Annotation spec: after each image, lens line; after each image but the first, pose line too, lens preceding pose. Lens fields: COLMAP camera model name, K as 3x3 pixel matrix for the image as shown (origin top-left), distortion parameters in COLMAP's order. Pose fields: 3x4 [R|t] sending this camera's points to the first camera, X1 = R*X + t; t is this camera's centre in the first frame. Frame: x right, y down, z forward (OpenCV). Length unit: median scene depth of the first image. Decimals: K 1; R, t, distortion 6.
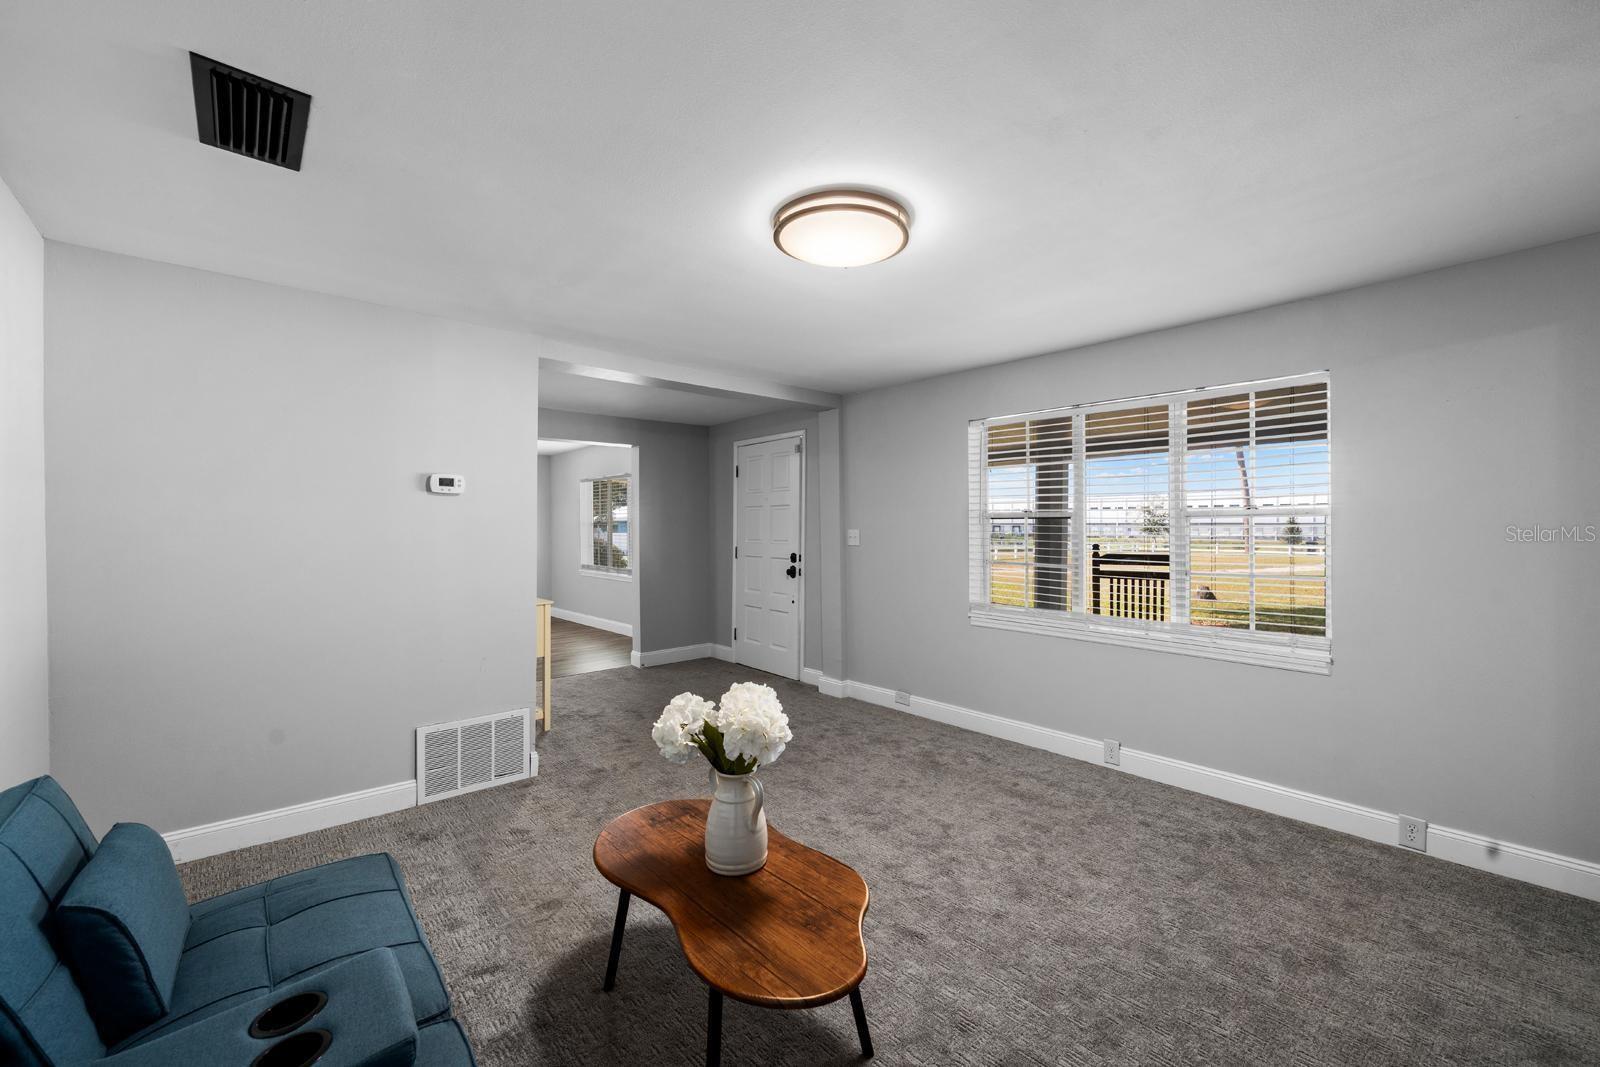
lens RADIAL K [[652.3, 0, 790.7], [0, 652.3, 530.9], [0, 0, 1]] dist [0.002210, -0.001487]
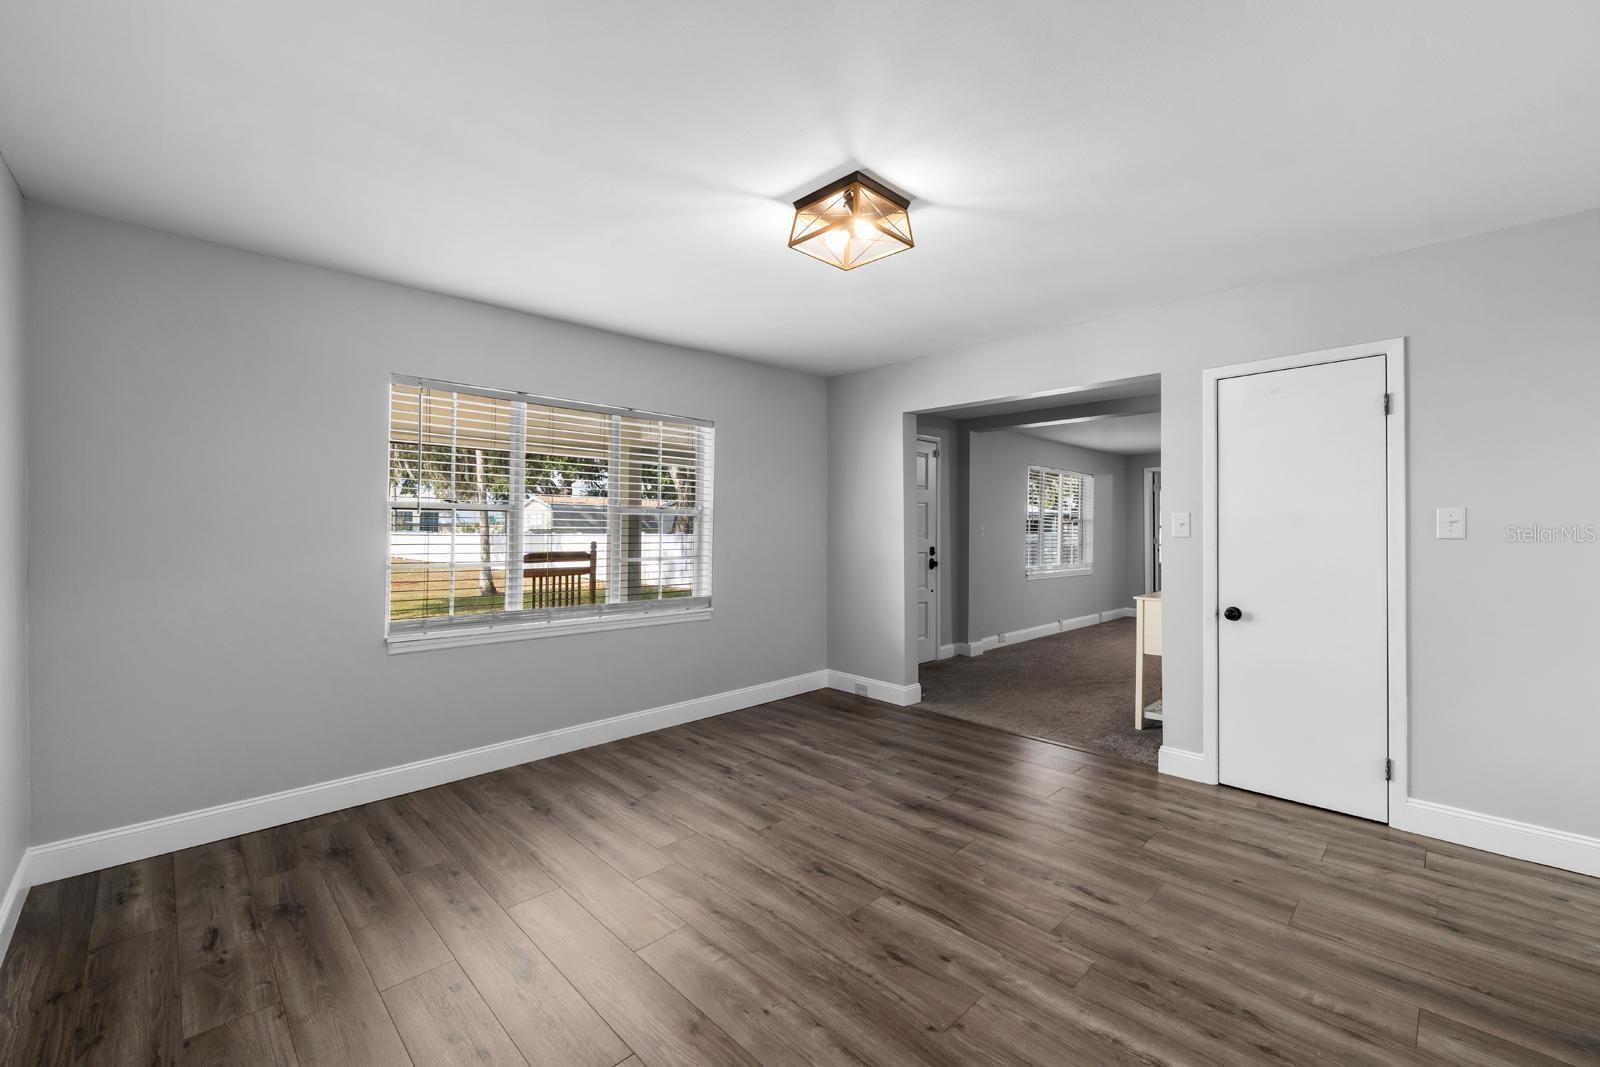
lens RADIAL K [[652.3, 0, 808.6], [0, 652.3, 534.4], [0, 0, 1]] dist [0.002210, -0.001487]
pose [[-0.061120, -0.005487, 0.998115, -1.089002], [-0.000979, 0.999985, 0.005437, 0.006793], [-0.998130, -0.000645, -0.061124, 1.277254]]
